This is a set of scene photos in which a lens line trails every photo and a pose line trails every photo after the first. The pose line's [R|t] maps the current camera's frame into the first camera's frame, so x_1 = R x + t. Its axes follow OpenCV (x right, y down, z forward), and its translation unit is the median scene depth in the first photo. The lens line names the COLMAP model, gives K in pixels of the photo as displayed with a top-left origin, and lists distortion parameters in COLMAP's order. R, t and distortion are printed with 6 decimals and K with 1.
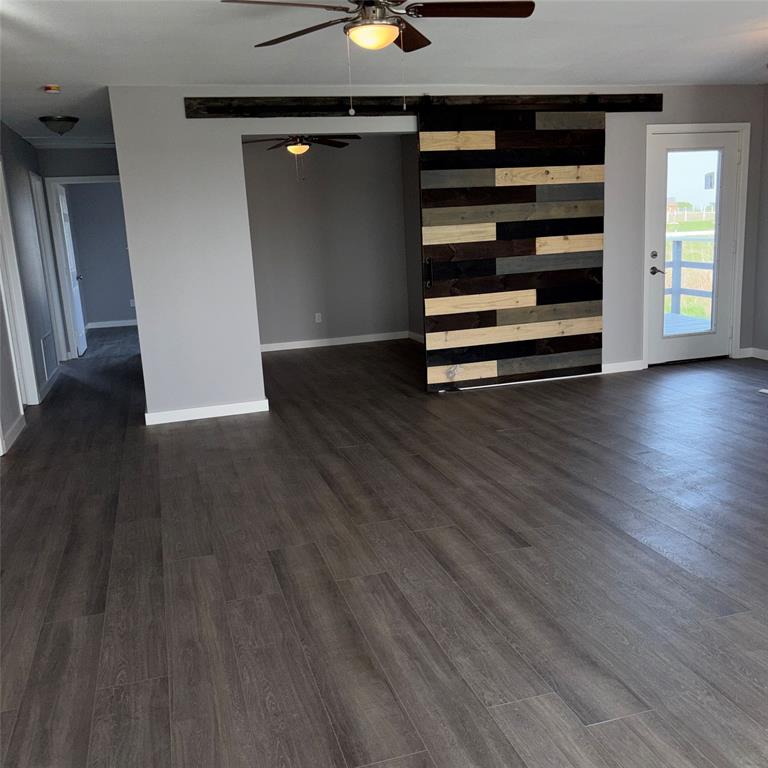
lens RADIAL K [[767.3, 0, 379.3], [0, 767.3, 391.8], [0, 0, 1]] dist [0.026480, 0.000000]
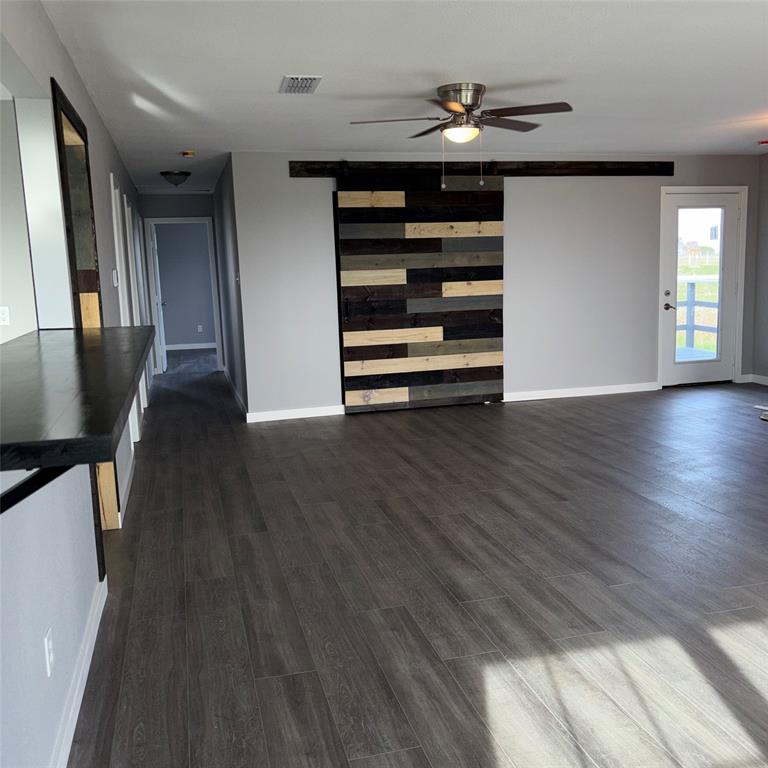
lens RADIAL K [[767.3, 0, 390.8], [0, 767.3, 378.0], [0, 0, 1]] dist [0.026480, 0.000000]
pose [[0.999666, 0.021812, -0.013840, -0.070915], [-0.022663, 0.997647, -0.064704, 0.055677], [0.012396, 0.064996, 0.997809, -0.258677]]
